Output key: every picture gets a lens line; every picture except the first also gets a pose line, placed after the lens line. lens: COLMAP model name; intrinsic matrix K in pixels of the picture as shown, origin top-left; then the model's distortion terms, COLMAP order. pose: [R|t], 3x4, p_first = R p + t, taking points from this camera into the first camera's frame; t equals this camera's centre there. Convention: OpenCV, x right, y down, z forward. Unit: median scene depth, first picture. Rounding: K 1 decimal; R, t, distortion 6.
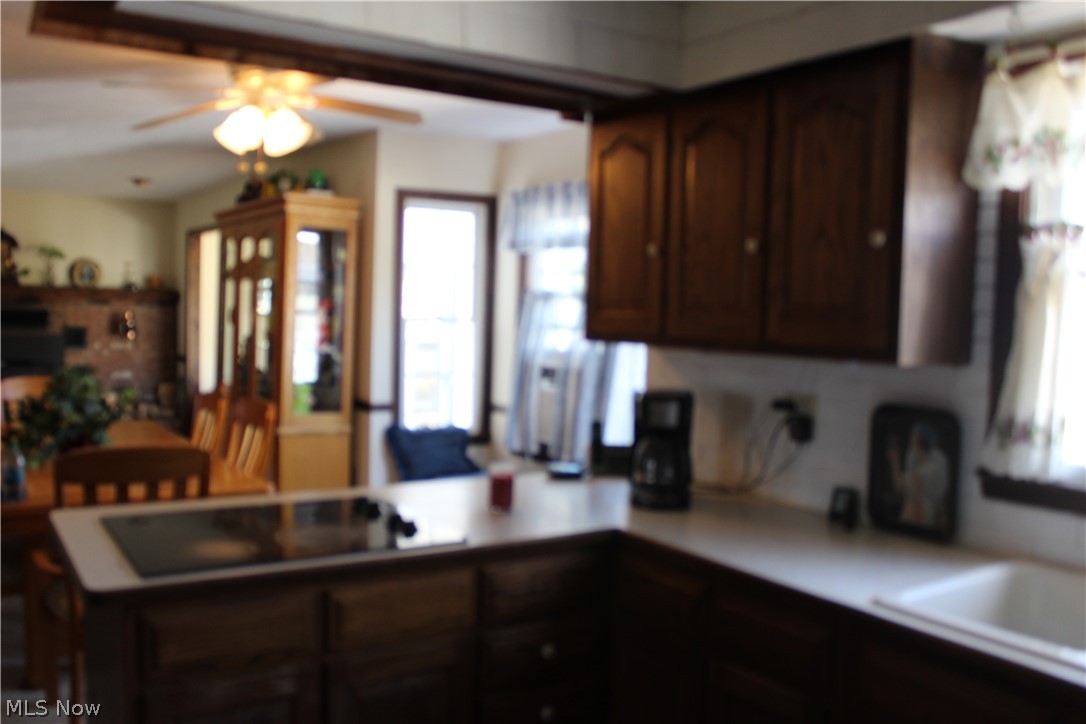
lens RADIAL K [[930.0, 0, 543.0], [0, 930.0, 362.0], [0, 0, 1]] dist [-0.266099, -0.000975]
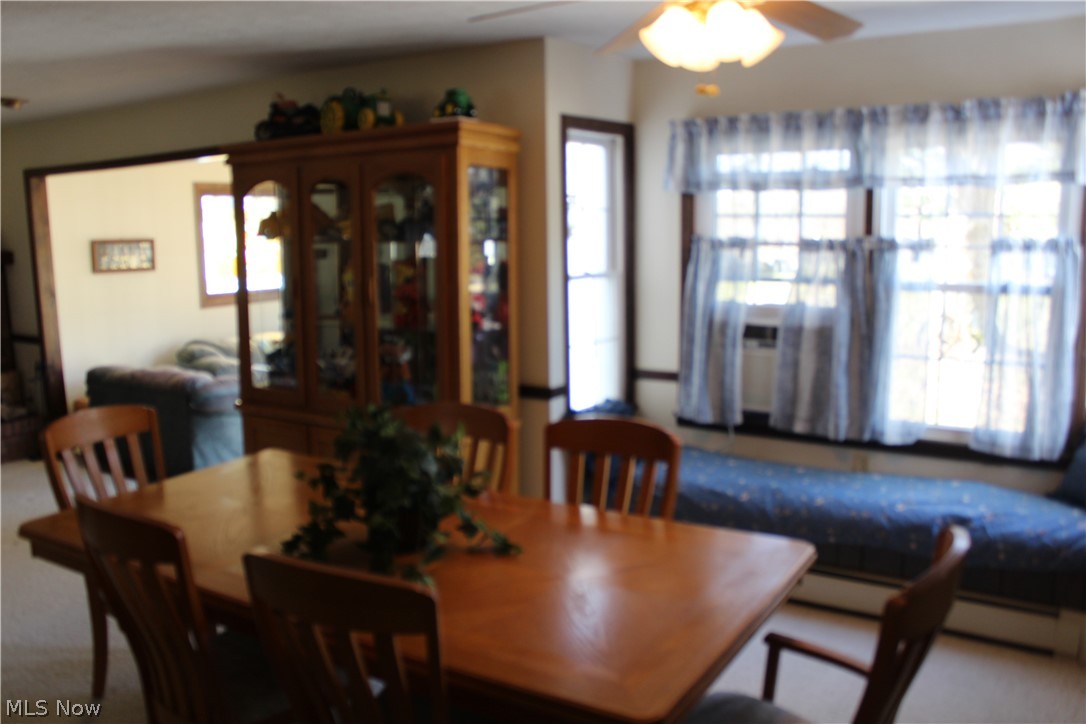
lens RADIAL K [[930.0, 0, 543.0], [0, 930.0, 362.0], [0, 0, 1]] dist [-0.266099, -0.000975]
pose [[0.909398, -0.098807, 0.404020, -0.509731], [0.061930, 0.992712, 0.103381, -0.060171], [-0.411290, -0.068994, 0.908890, 0.275256]]
